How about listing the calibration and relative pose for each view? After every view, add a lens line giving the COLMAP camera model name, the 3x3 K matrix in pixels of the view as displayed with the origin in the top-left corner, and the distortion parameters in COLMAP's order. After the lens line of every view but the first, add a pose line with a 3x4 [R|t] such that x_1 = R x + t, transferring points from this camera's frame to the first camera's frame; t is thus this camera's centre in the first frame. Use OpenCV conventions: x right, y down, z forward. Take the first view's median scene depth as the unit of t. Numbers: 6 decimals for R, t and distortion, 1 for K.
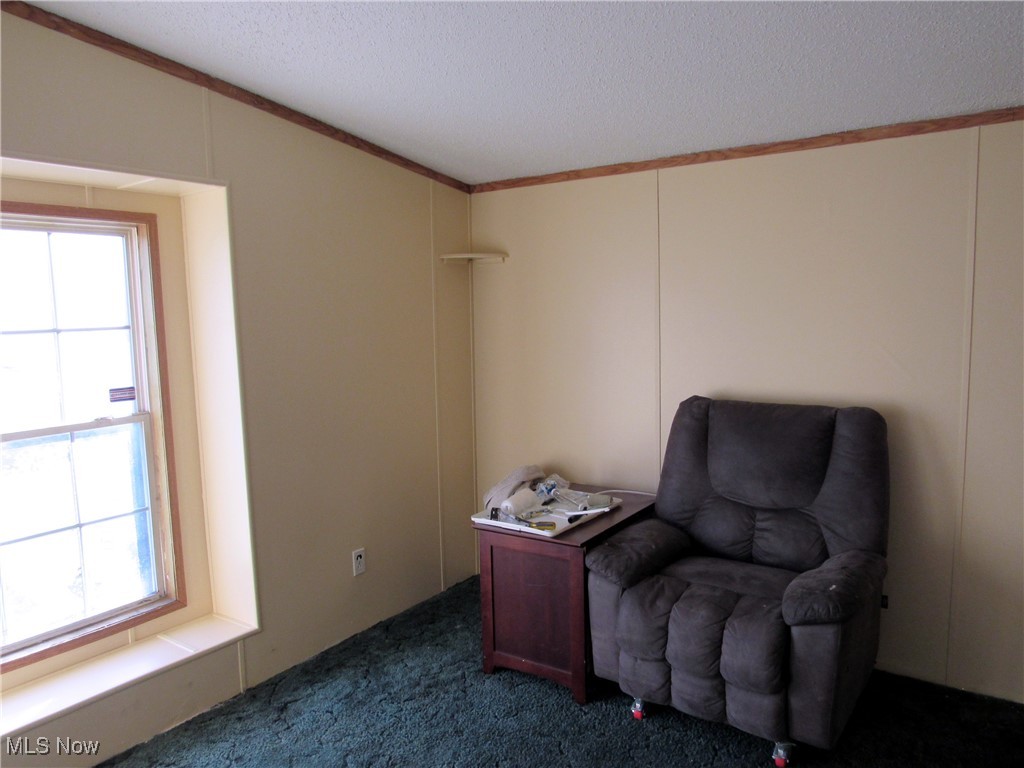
lens RADIAL K [[731.6, 0, 516.1], [0, 731.6, 384.7], [0, 0, 1]] dist [-0.028988, 0.006082]
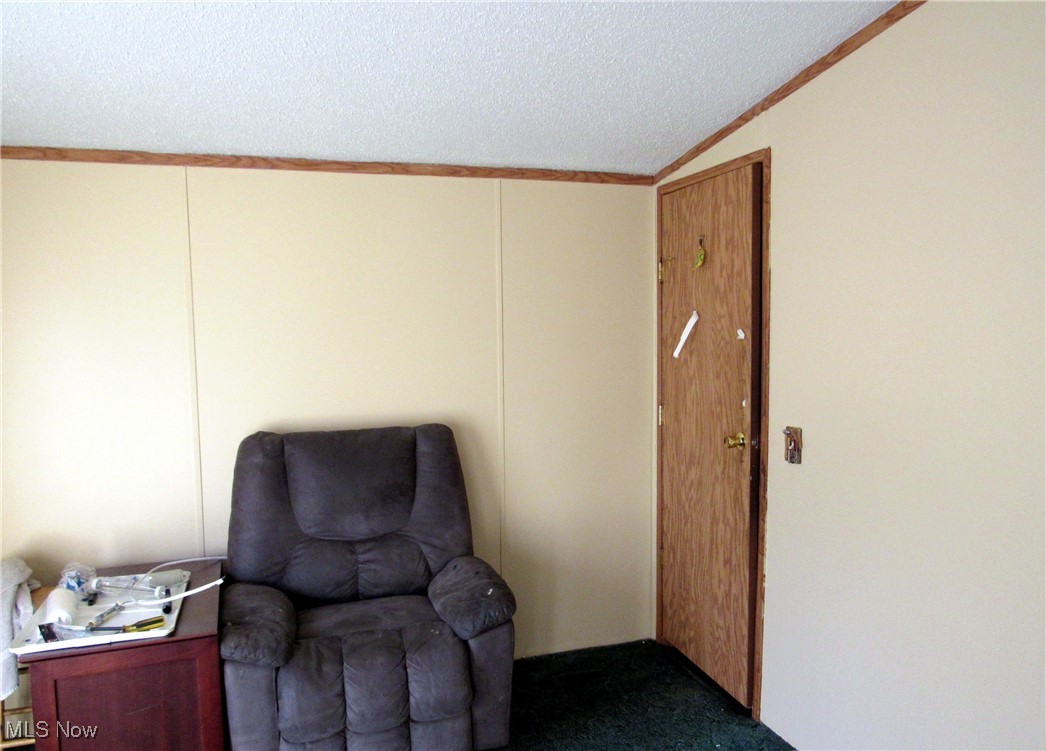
lens RADIAL K [[779.2, 0, 523.8], [0, 779.2, 376.0], [0, 0, 1]] dist [-0.035165, 0.004565]
pose [[0.582273, -0.041738, 0.811921, -0.365394], [0.091361, 0.995715, -0.014334, -0.010043], [-0.807843, 0.082524, 0.583591, 0.226803]]
